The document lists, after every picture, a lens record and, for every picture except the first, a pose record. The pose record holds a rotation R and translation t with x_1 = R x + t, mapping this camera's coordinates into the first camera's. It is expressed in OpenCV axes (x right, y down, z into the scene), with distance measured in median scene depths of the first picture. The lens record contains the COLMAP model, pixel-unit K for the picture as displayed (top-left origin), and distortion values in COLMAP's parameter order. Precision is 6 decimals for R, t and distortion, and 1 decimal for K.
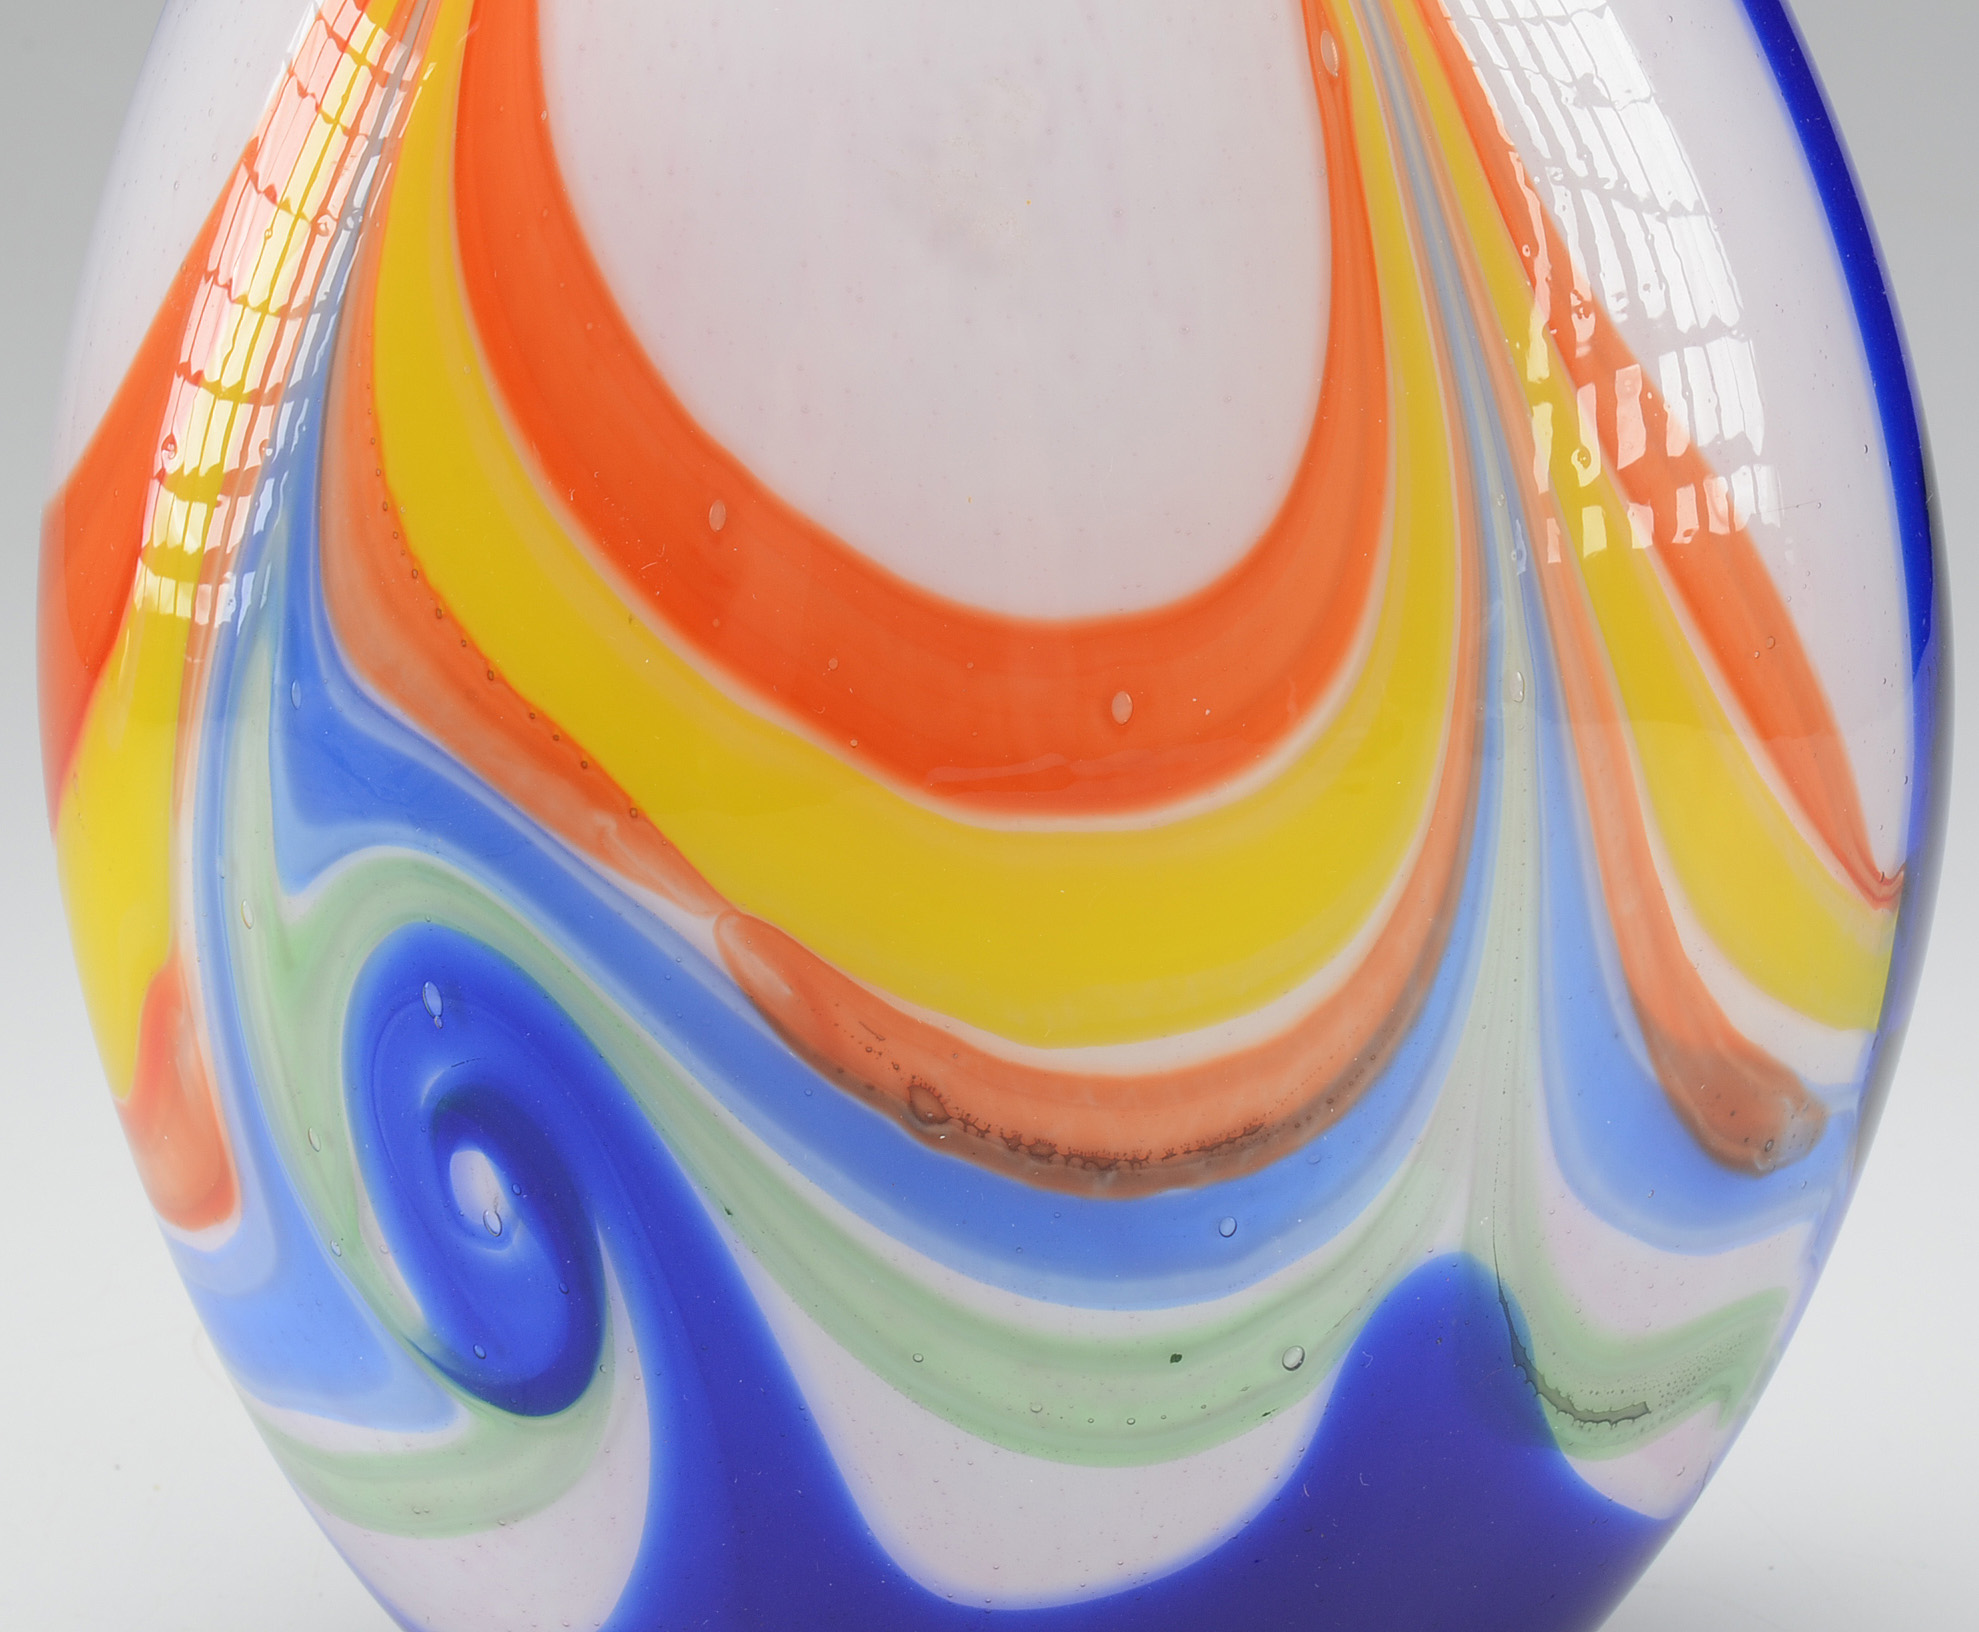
lens RADIAL K [[5030.2, 0, 989.5], [0, 5030.2, 816.0], [0, 0, 1]] dist [-0.270285, -0.971810]
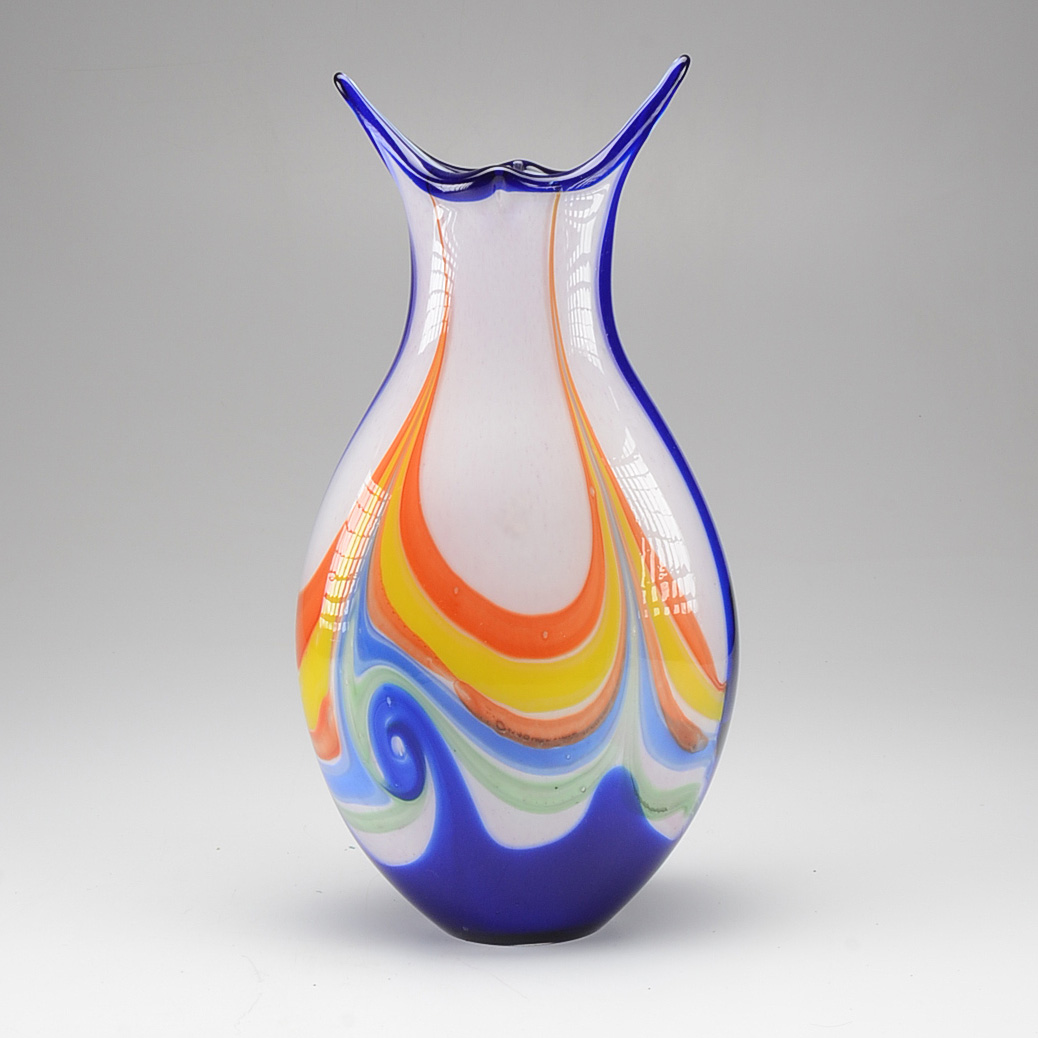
lens RADIAL K [[1381.3, 0, 519.0], [0, 1381.3, 519.0], [0, 0, 1]] dist [-0.174442, 0.000197]
pose [[0.999885, 0.015152, 0.000507, 0.000477], [-0.014836, 0.984820, -0.172941, 0.084844], [-0.003120, 0.172914, 0.984932, -0.218436]]
